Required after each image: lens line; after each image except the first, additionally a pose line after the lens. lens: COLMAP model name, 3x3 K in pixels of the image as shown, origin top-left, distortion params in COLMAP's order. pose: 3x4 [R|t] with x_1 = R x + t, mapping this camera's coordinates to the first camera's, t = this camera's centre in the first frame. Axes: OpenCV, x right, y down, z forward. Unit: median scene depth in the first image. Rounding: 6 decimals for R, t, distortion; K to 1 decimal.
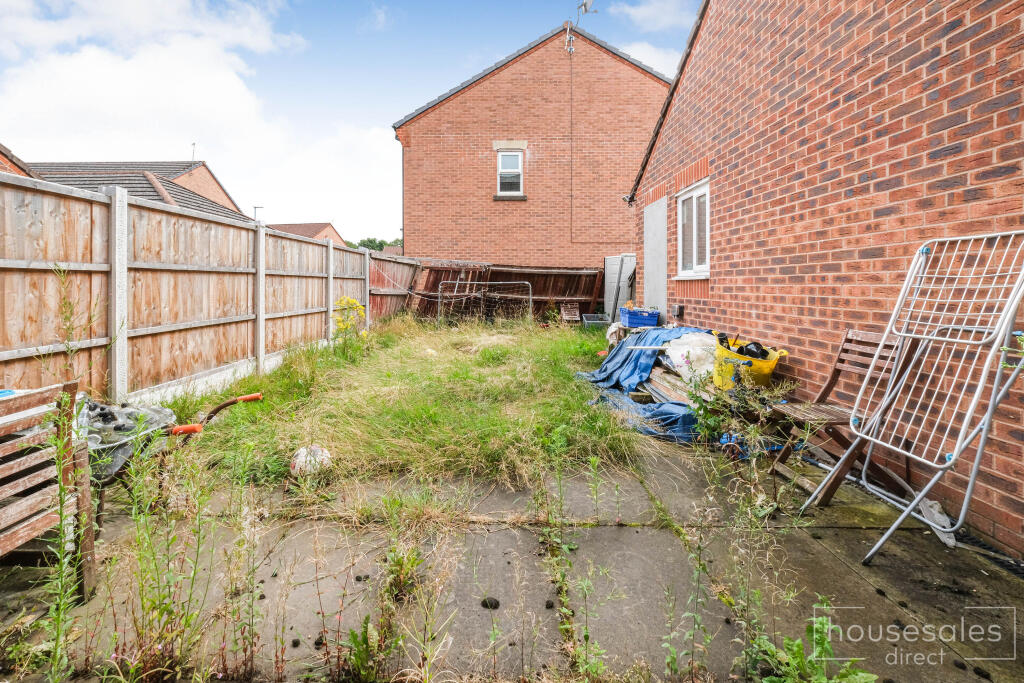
lens RADIAL K [[486.1, 0, 510.7], [0, 486.1, 338.1], [0, 0, 1]] dist [-0.002381, -0.000187]
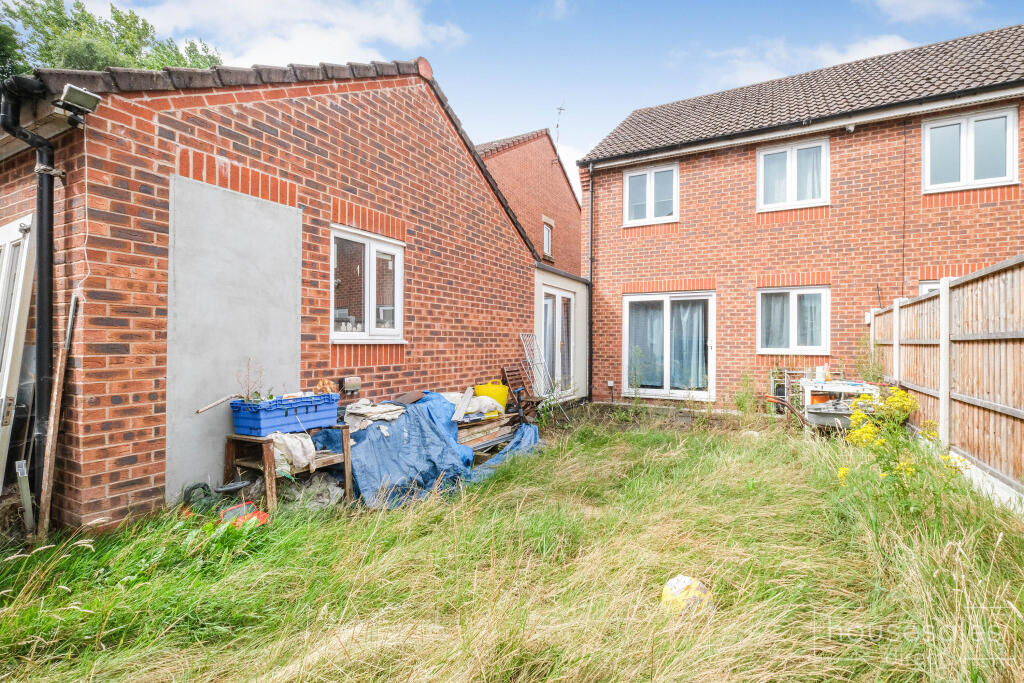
lens RADIAL K [[486.1, 0, 514.3], [0, 486.1, 344.4], [0, 0, 1]] dist [-0.002381, -0.000187]
pose [[-0.866720, -0.007094, 0.498744, -0.383824], [0.048136, 0.994042, 0.097789, -0.272424], [-0.496466, 0.108763, -0.861215, 2.298874]]
